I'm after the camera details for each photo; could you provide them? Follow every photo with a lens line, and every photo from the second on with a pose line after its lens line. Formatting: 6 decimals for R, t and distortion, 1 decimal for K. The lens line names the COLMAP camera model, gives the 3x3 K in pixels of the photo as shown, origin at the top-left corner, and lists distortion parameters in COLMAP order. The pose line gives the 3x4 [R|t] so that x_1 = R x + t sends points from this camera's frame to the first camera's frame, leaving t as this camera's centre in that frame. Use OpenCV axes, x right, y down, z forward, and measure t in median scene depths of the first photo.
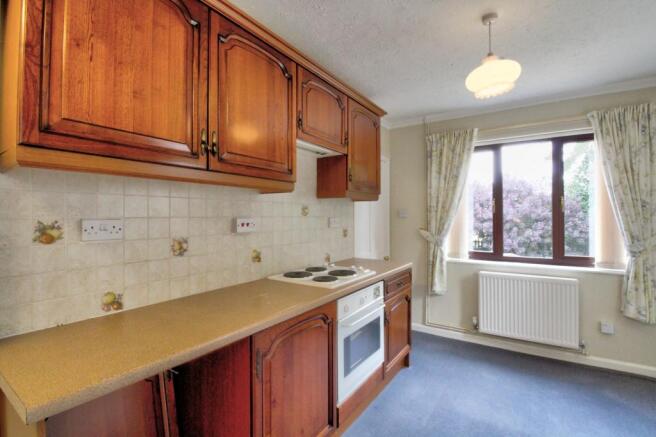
lens RADIAL K [[311.4, 0, 328.5], [0, 311.4, 215.6], [0, 0, 1]] dist [-0.000178, 0.000017]
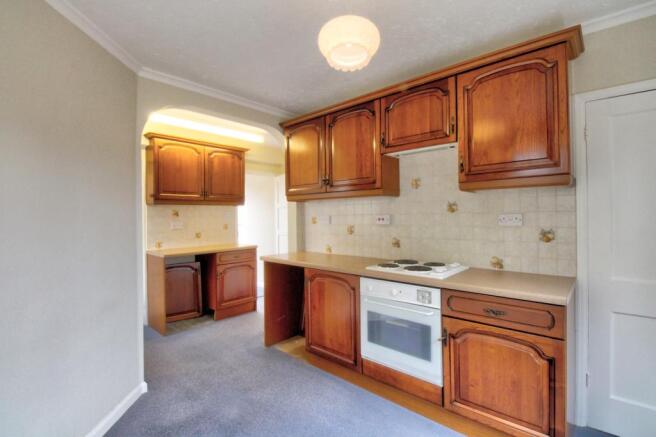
lens RADIAL K [[311.4, 0, 329.3], [0, 311.4, 216.5], [0, 0, 1]] dist [-0.000178, 0.000017]
pose [[-0.163782, 0.002156, -0.986494, 1.227969], [0.011248, 0.999937, 0.000318, 0.012020], [0.986433, -0.011044, -0.163795, 0.984522]]
